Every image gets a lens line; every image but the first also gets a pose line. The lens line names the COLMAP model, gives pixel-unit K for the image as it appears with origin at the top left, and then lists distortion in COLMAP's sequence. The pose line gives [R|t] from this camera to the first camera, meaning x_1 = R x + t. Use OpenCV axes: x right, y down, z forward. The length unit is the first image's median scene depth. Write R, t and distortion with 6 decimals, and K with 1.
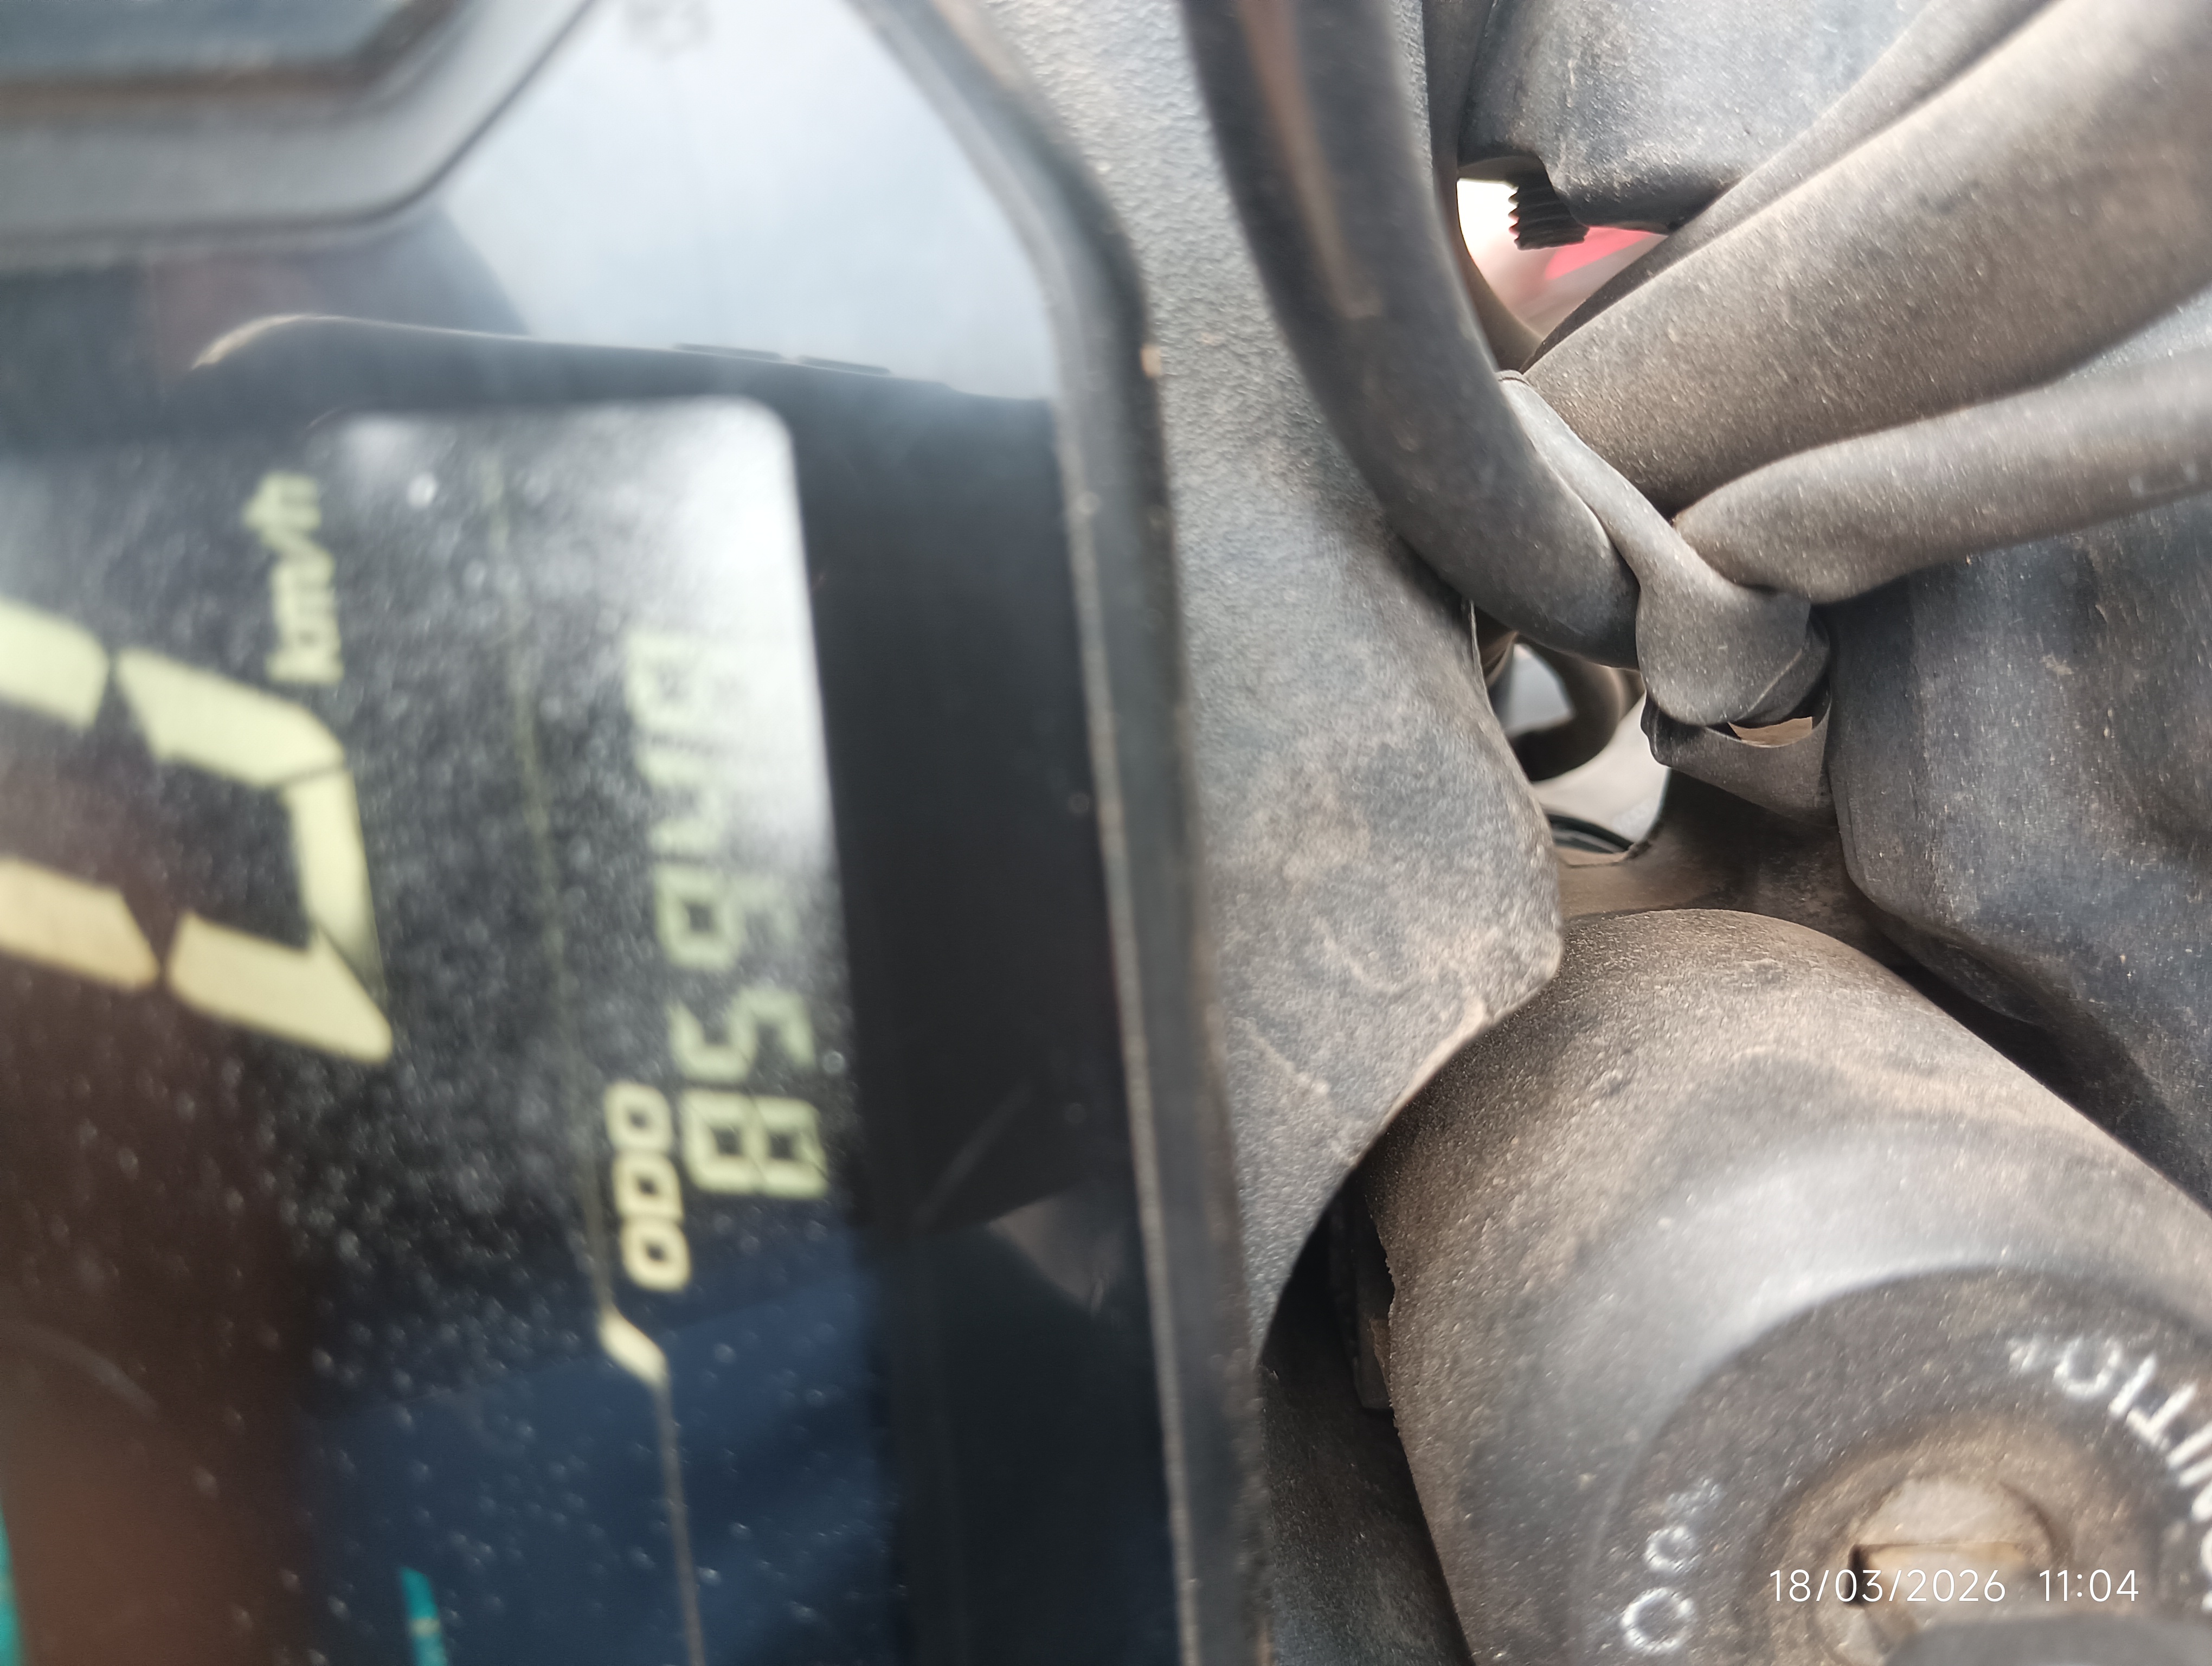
lens RADIAL K [[1934.4, 0, 1133.3], [0, 1934.4, 830.1], [0, 0, 1]] dist [0.029501, -0.164195]
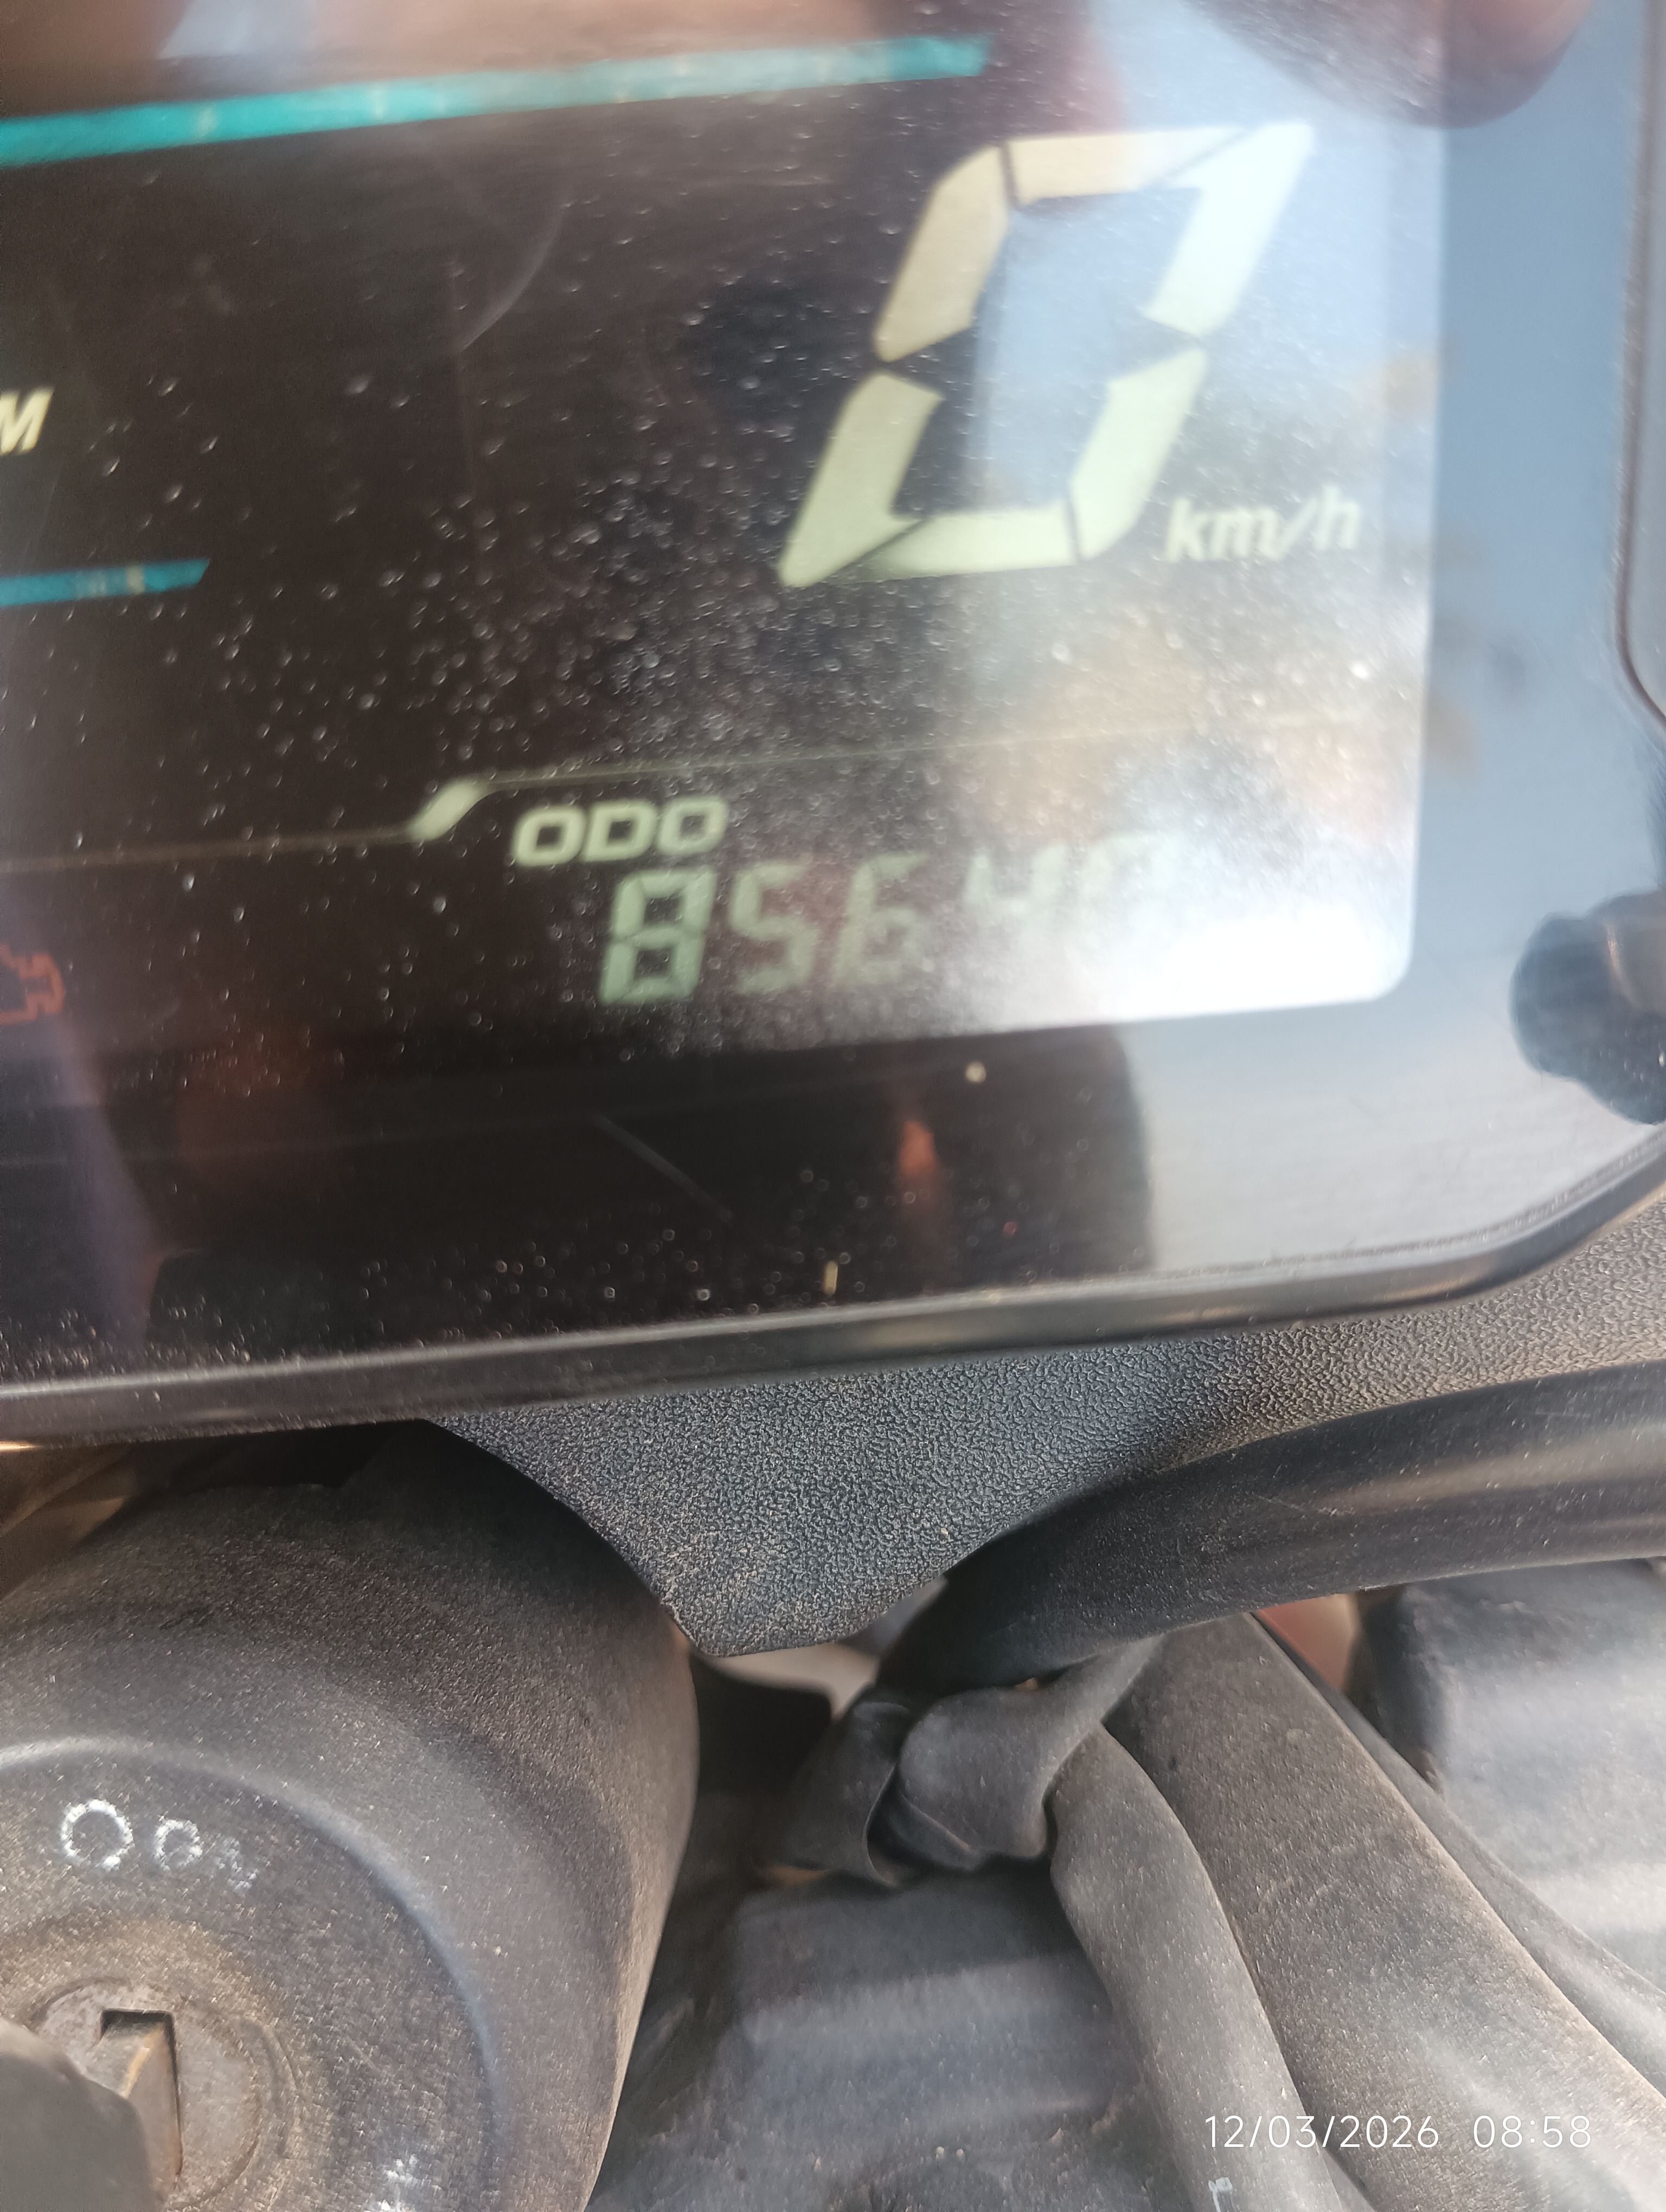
lens RADIAL K [[1934.4, 0, 834.4], [0, 1934.4, 1120.9], [0, 0, 1]] dist [0.029501, -0.164195]
pose [[0.003550, 0.998251, 0.059018, -0.157039], [-0.982195, 0.014567, -0.187300, 0.254903], [-0.187832, -0.057303, 0.980528, 0.014423]]
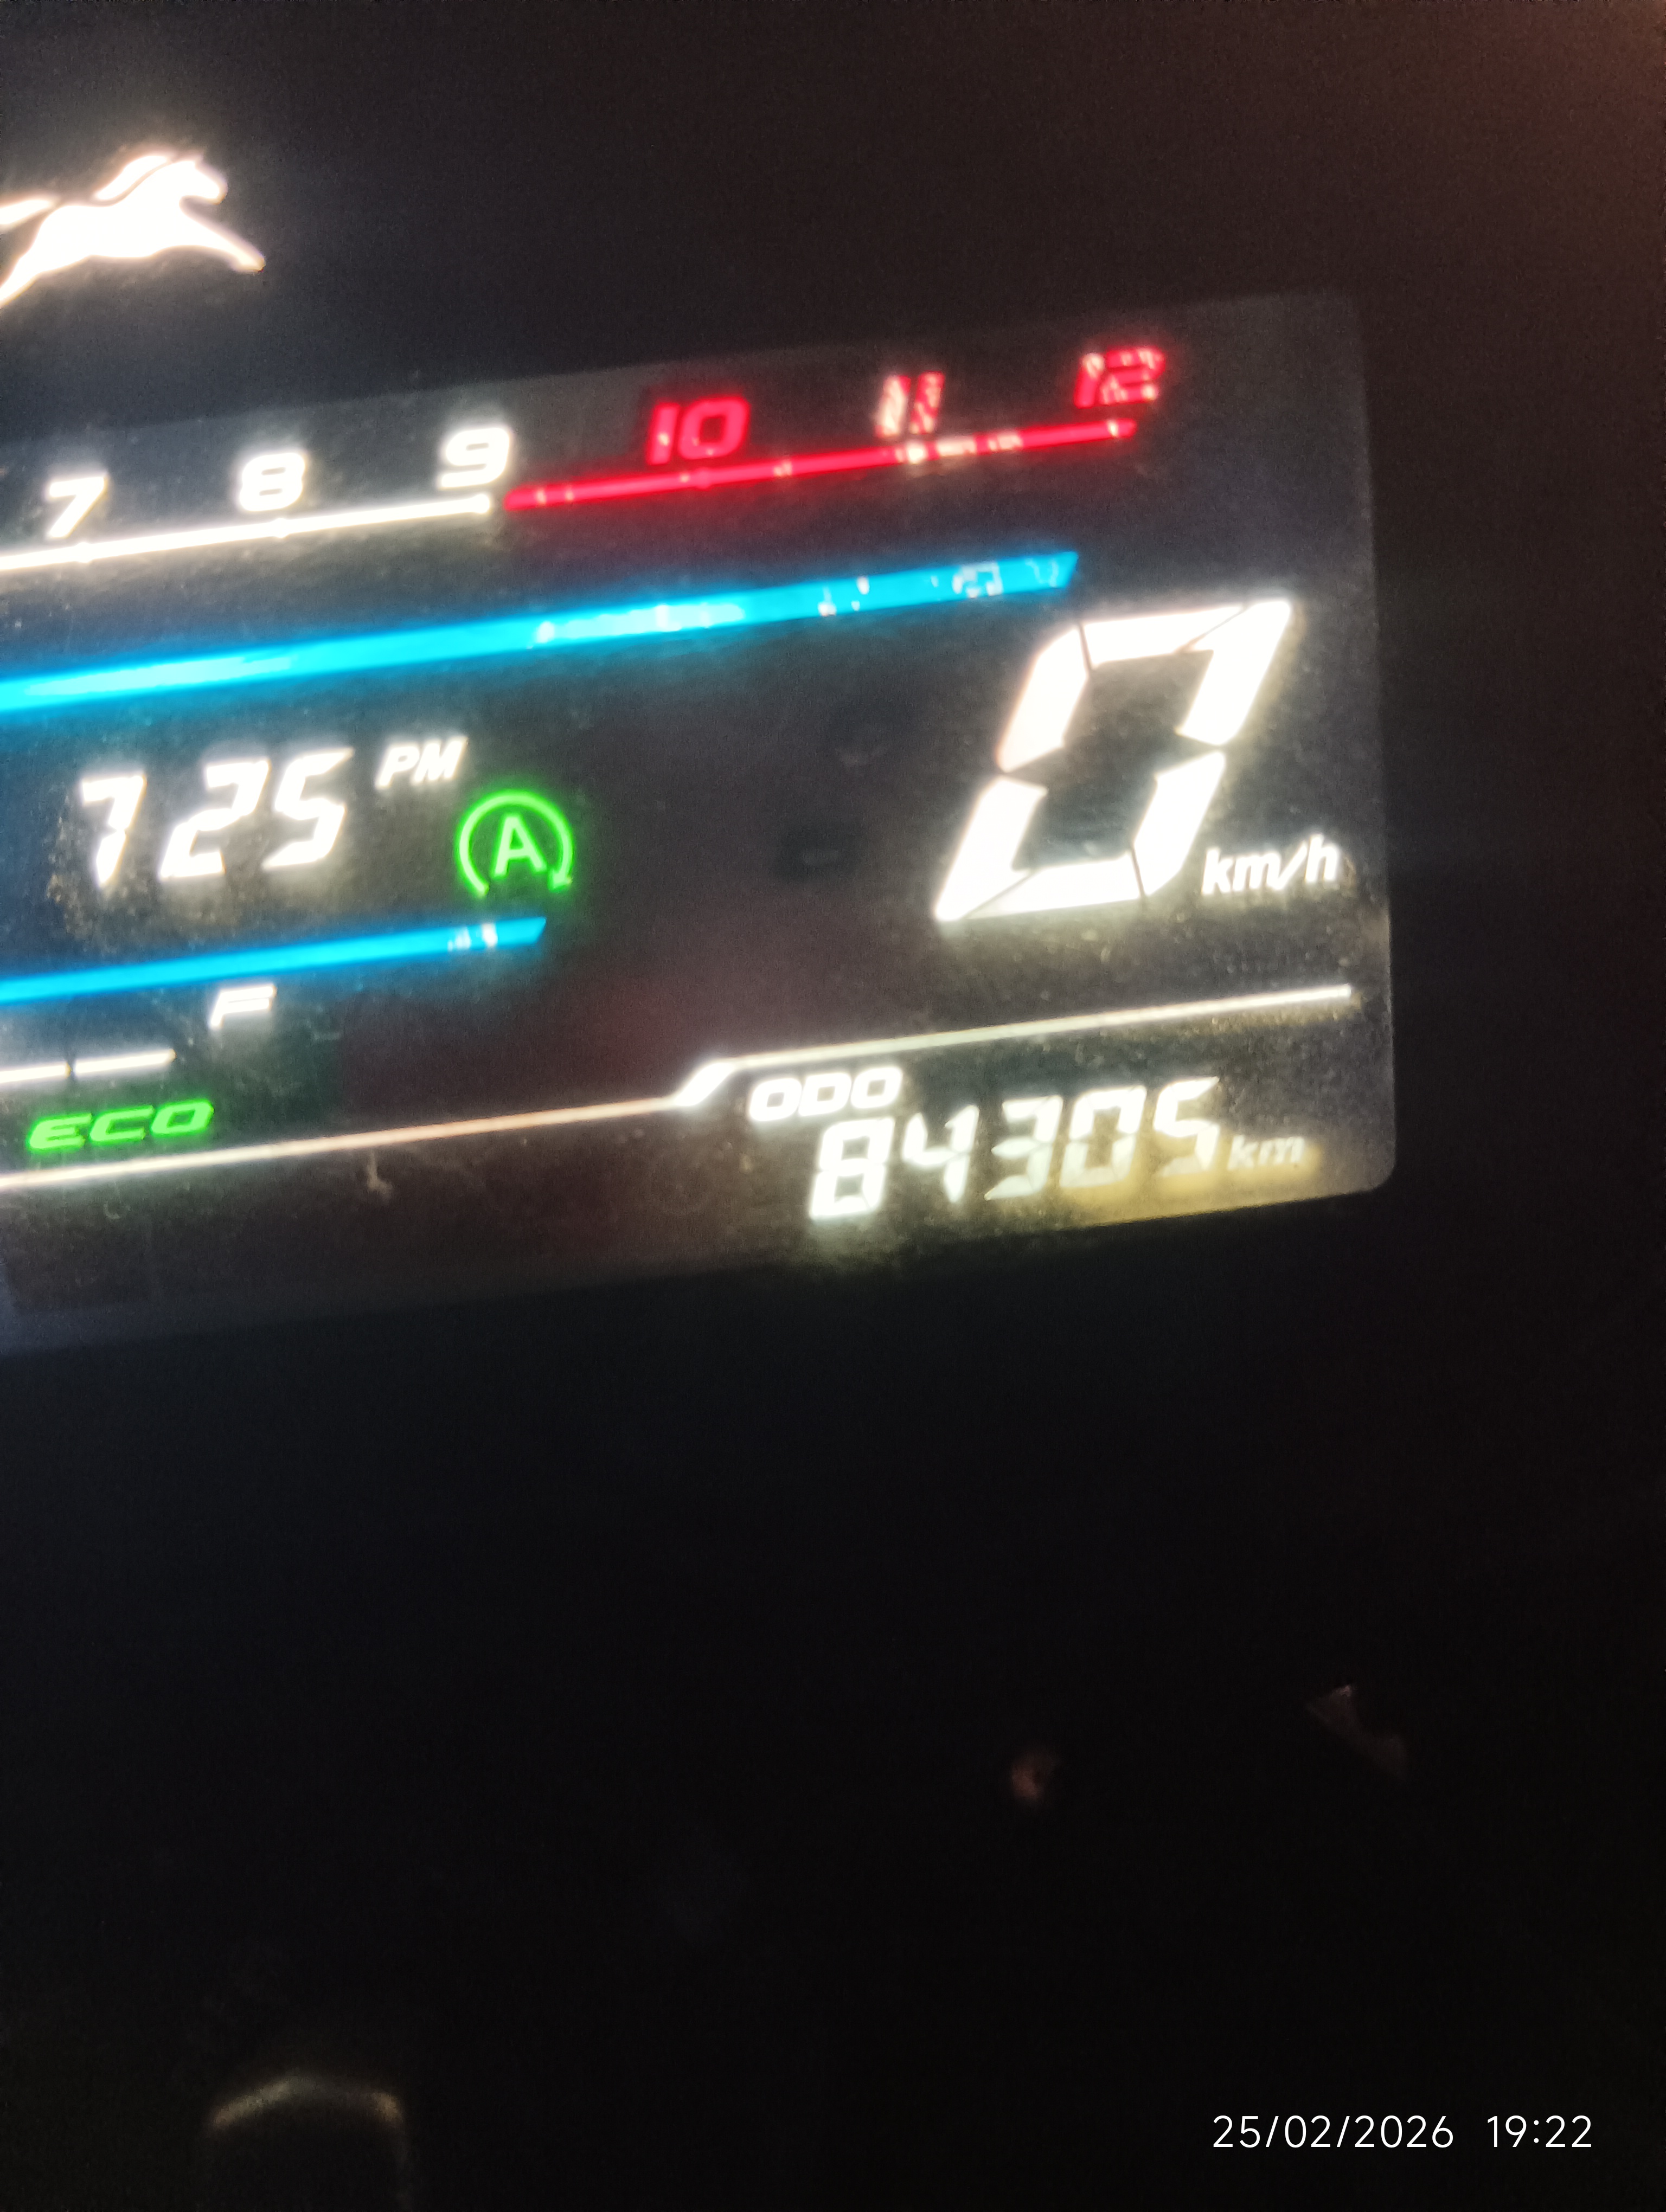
lens RADIAL K [[1934.4, 0, 805.9], [0, 1934.4, 1131.6], [0, 0, 1]] dist [0.029501, -0.164195]
pose [[0.041100, 0.995942, -0.080066, -0.111571], [-0.985102, 0.026999, -0.169837, 0.418184], [-0.166986, 0.085854, 0.982214, -0.332270]]
